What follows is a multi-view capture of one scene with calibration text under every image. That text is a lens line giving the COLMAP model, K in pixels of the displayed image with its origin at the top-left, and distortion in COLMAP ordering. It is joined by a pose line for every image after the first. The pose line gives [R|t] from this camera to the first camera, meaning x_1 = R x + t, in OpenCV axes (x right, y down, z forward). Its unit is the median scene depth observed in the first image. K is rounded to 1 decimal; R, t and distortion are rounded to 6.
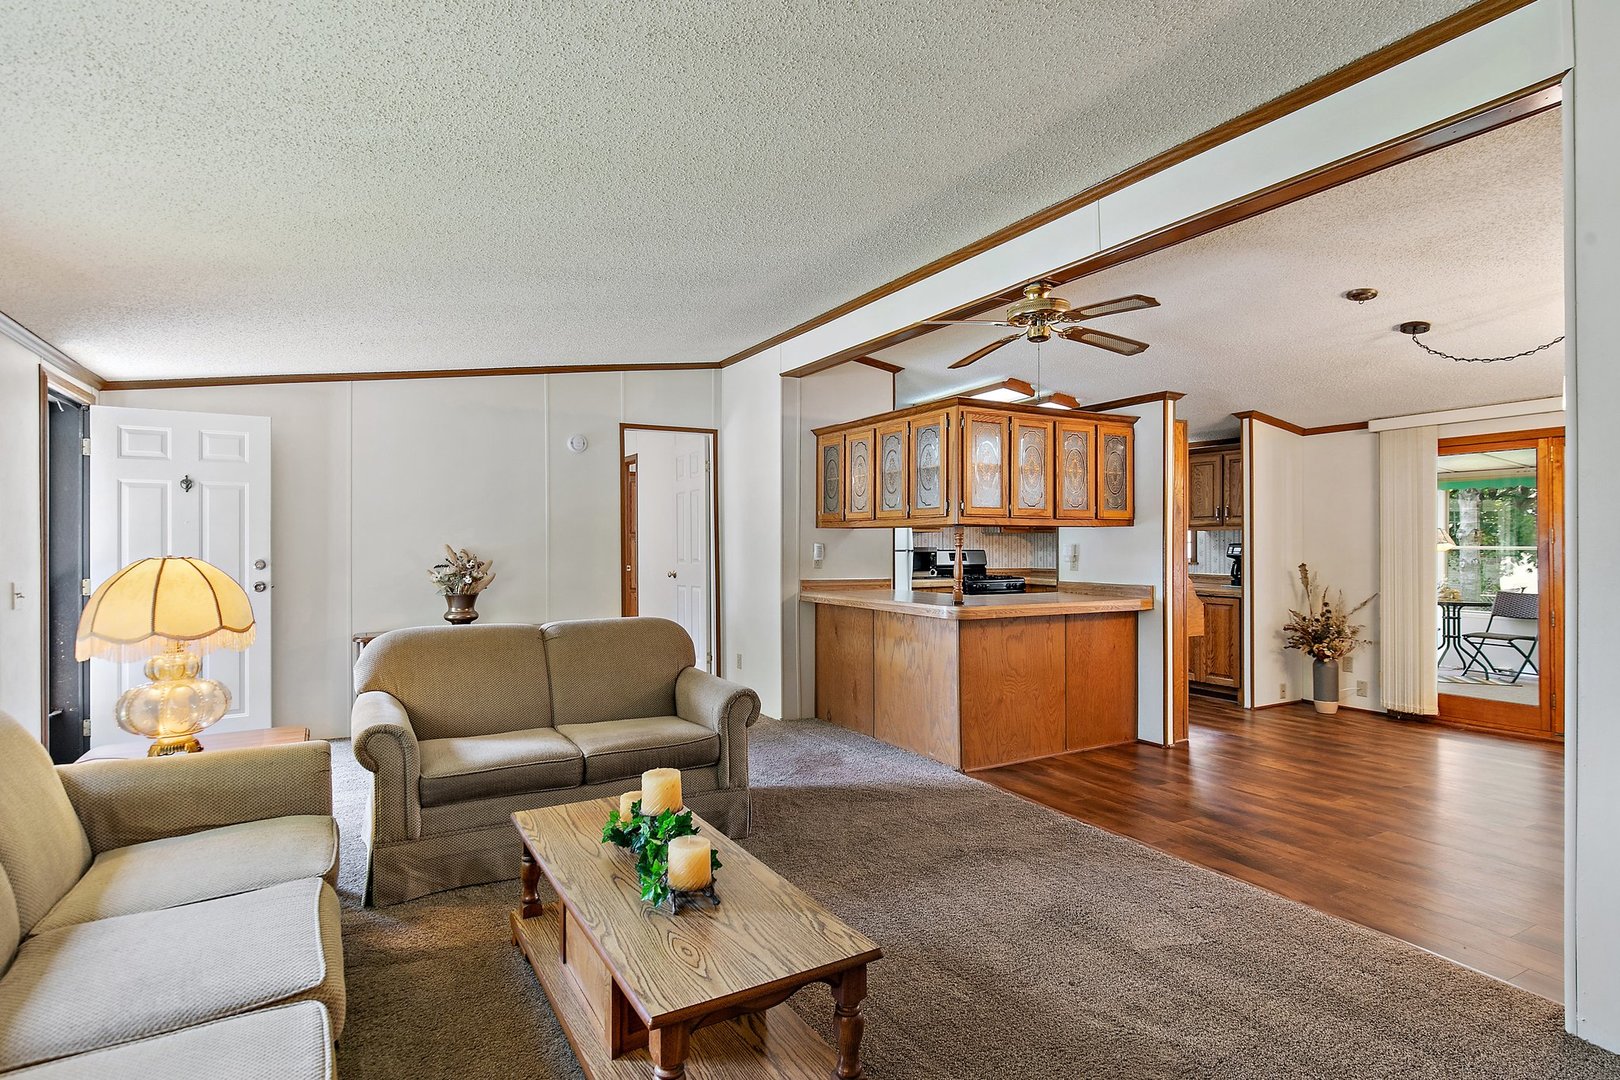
lens RADIAL K [[810.4, 0, 808.4], [0, 810.4, 541.0], [0, 0, 1]] dist [-0.012540, -0.000592]
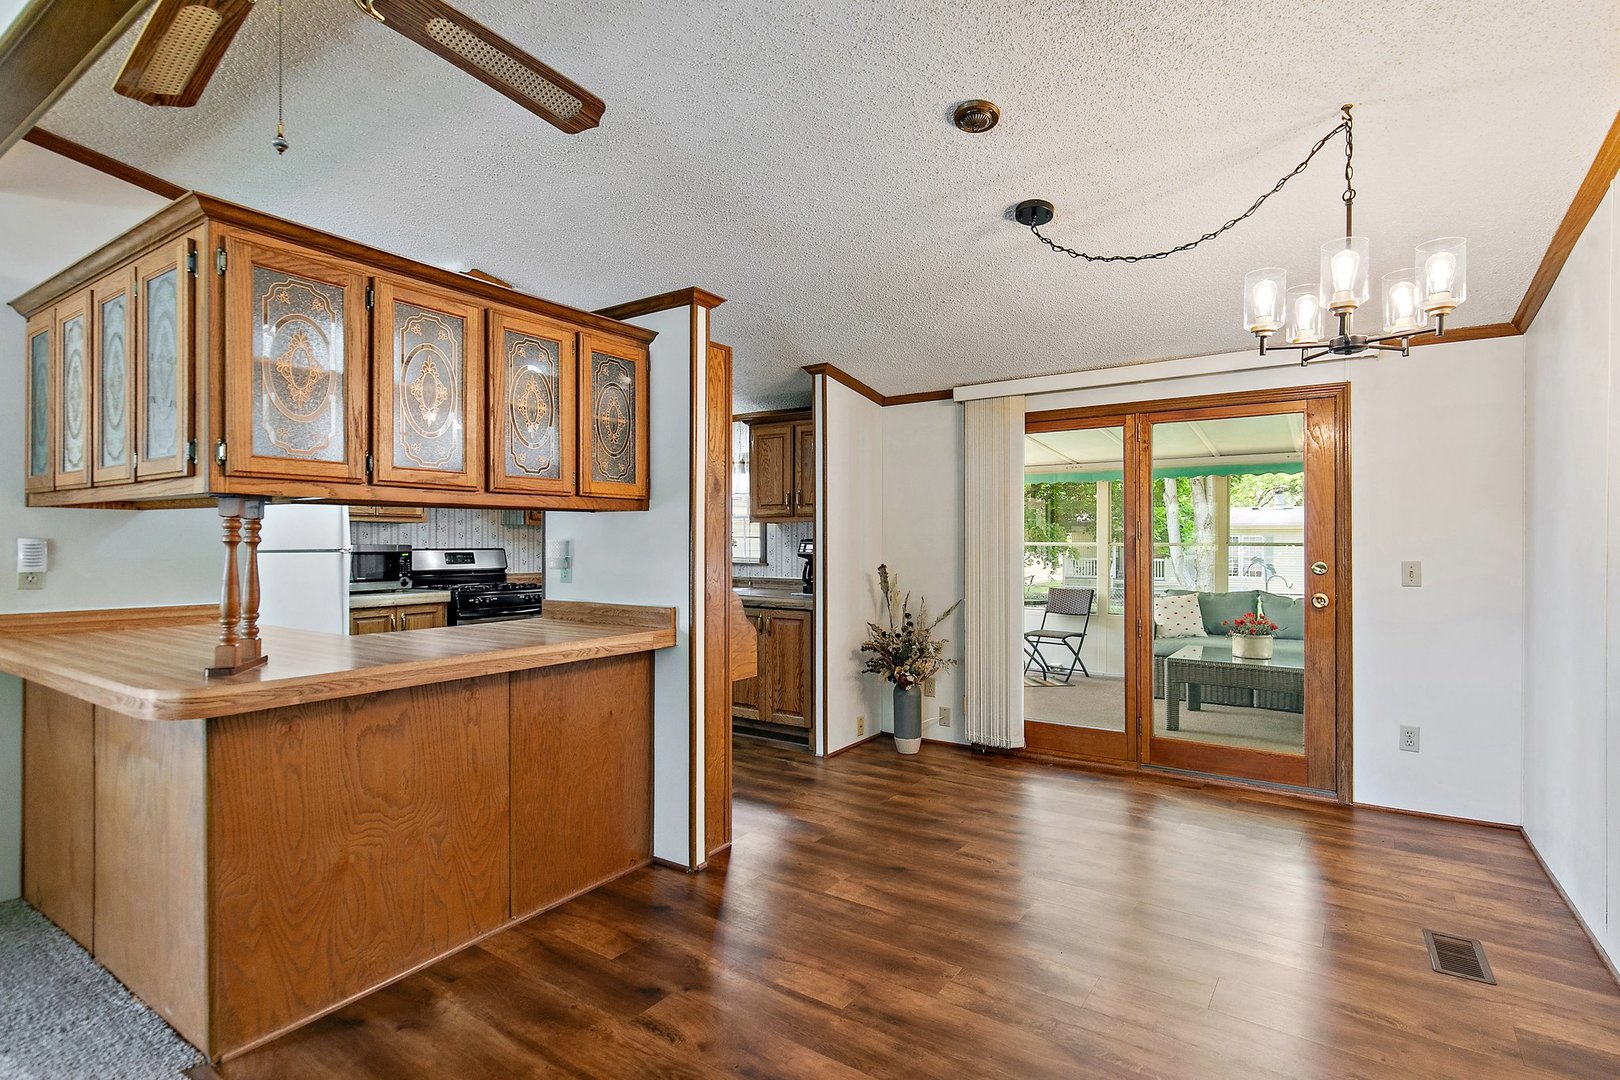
lens RADIAL K [[782.1, 0, 809.7], [0, 782.1, 539.3], [0, 0, 1]] dist [0.000600, -0.000100]
pose [[0.894391, 0.000888, 0.447285, 0.226059], [-0.001895, 0.999997, 0.001803, 0.002127], [-0.447282, -0.002460, 0.894390, 0.379256]]
